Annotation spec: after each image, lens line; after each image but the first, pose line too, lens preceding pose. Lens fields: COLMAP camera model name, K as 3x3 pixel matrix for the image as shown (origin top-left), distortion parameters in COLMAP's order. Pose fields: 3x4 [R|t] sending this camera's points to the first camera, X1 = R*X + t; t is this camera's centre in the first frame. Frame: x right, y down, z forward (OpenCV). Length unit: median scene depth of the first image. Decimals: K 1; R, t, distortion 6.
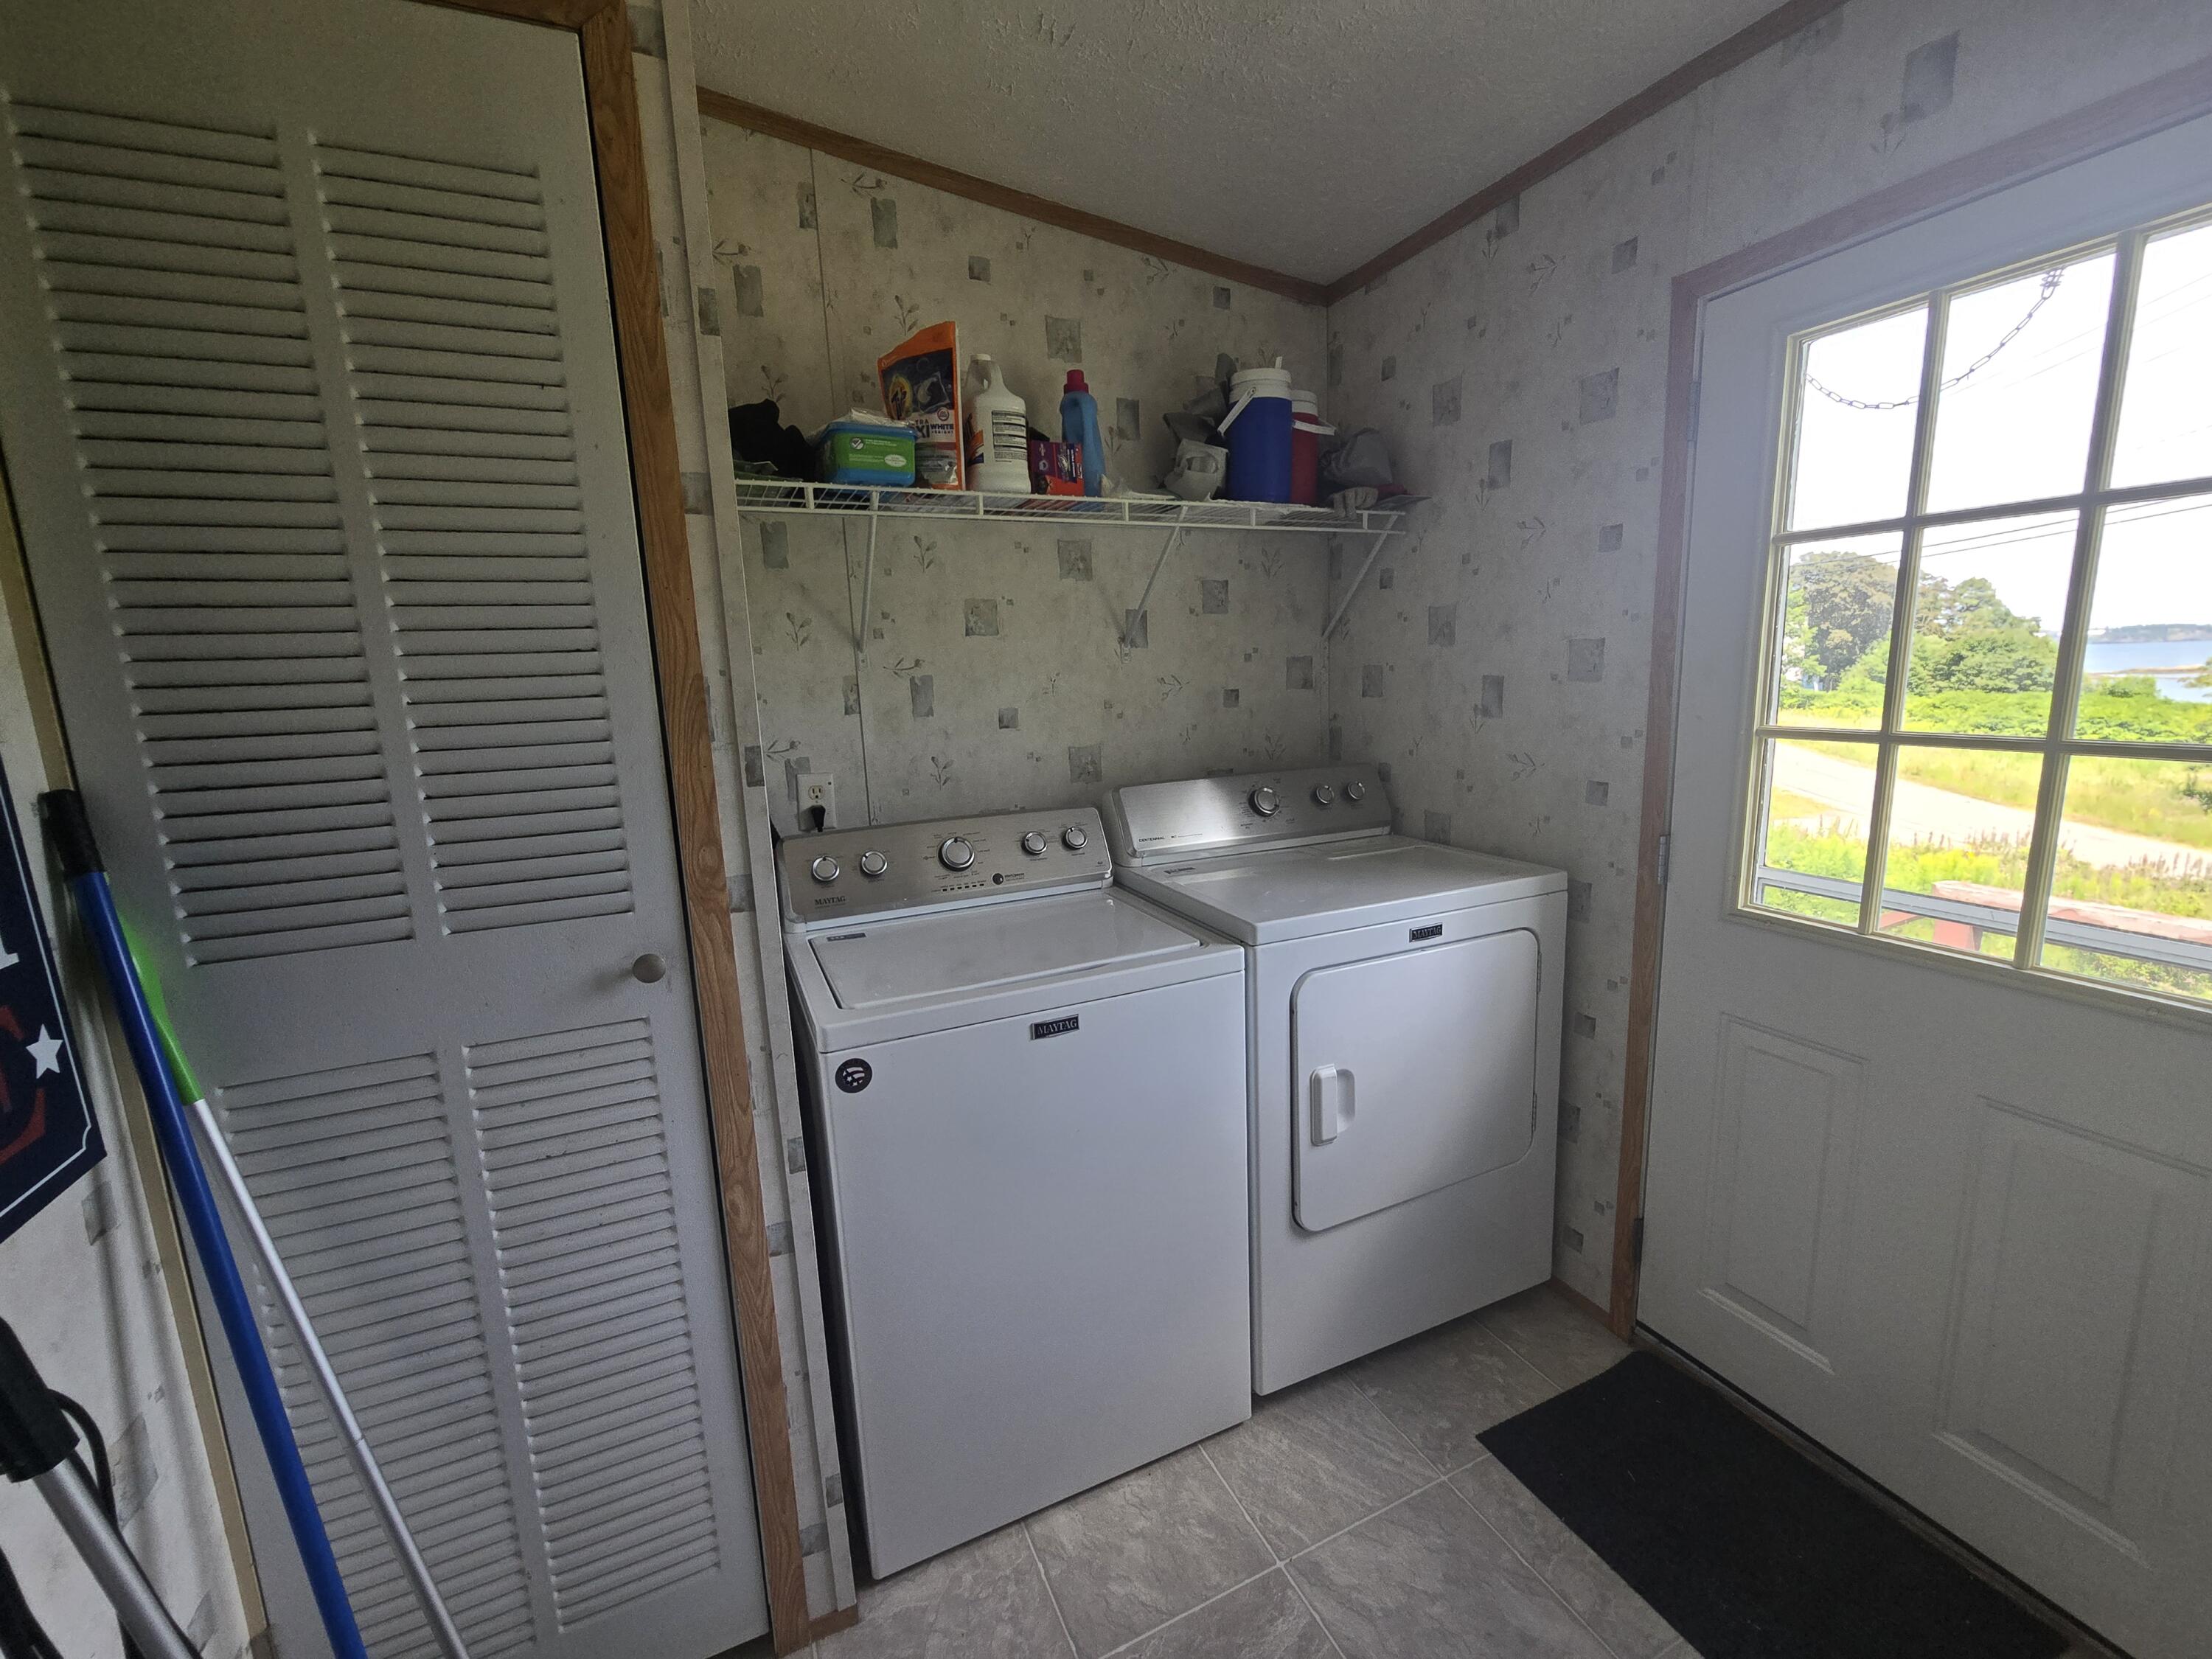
lens RADIAL K [[903.8, 0, 1108.0], [0, 903.8, 827.7], [0, 0, 1]] dist [-0.003695, -0.000051]
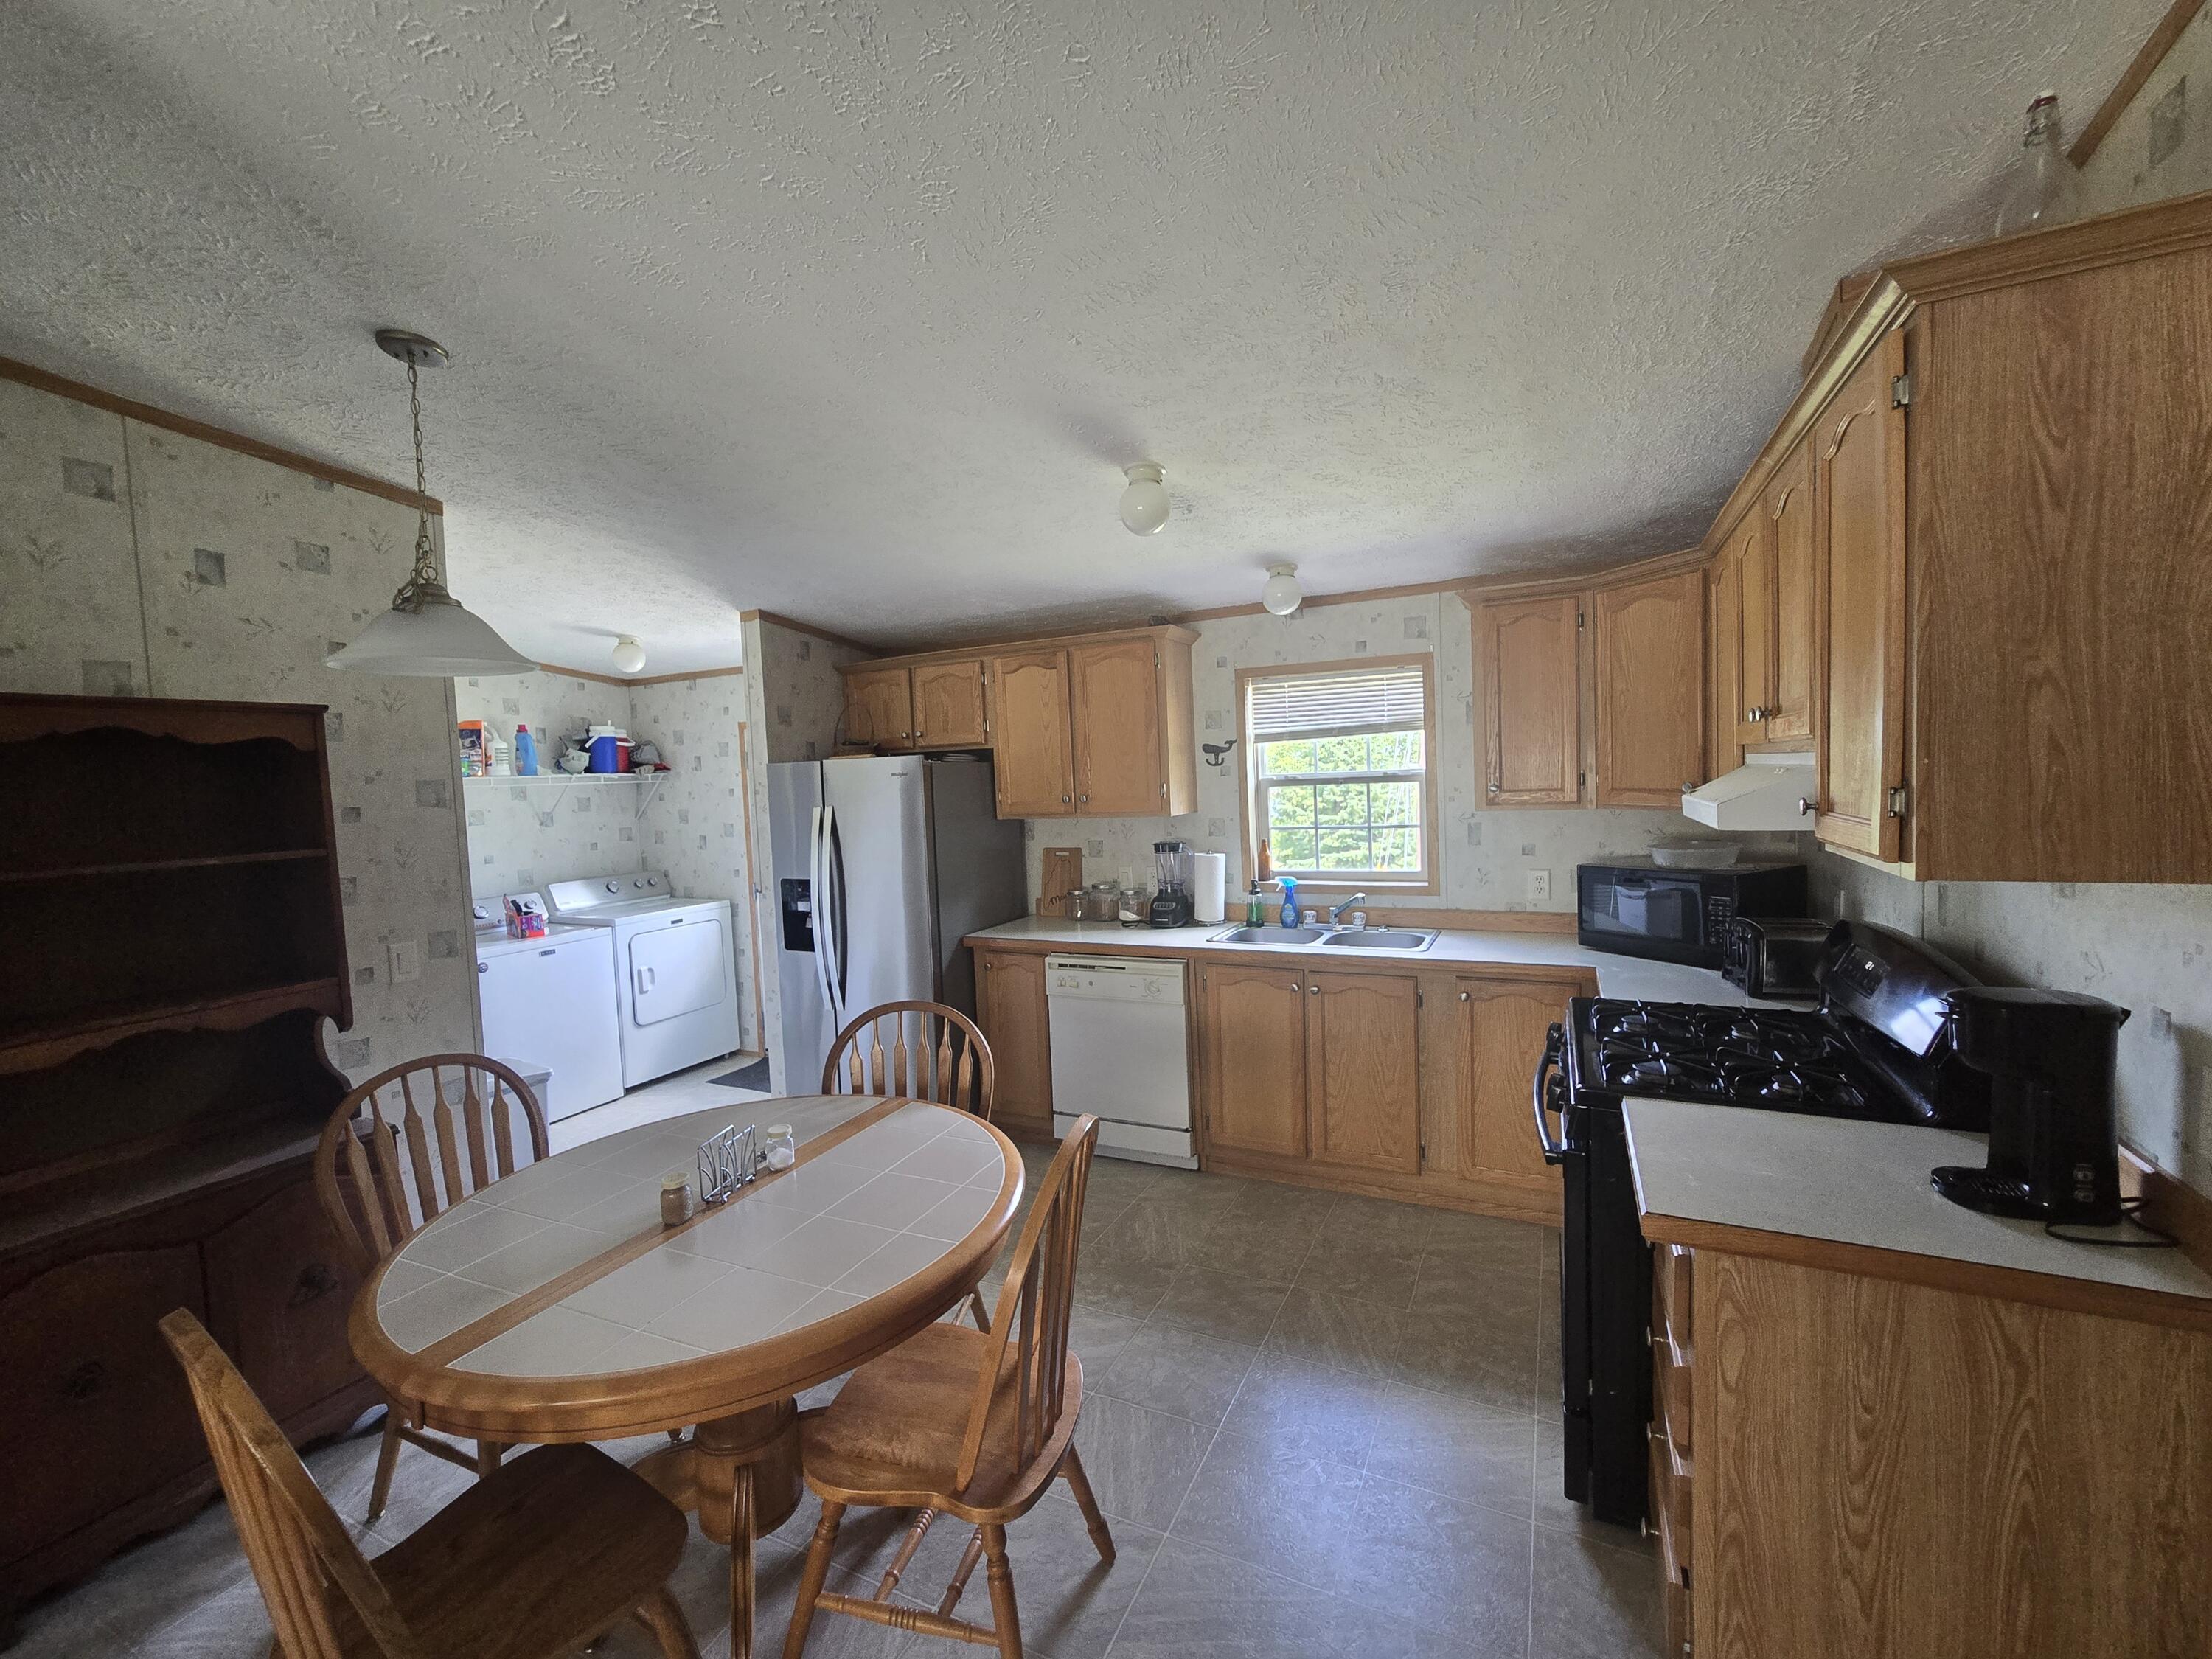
lens RADIAL K [[903.8, 0, 1111.4], [0, 903.8, 824.8], [0, 0, 1]] dist [-0.003695, -0.000051]
pose [[0.767038, -0.026918, 0.641037, -0.383653], [0.120110, 0.987481, -0.102253, 0.231580], [-0.630259, 0.155427, 0.760668, -1.878773]]
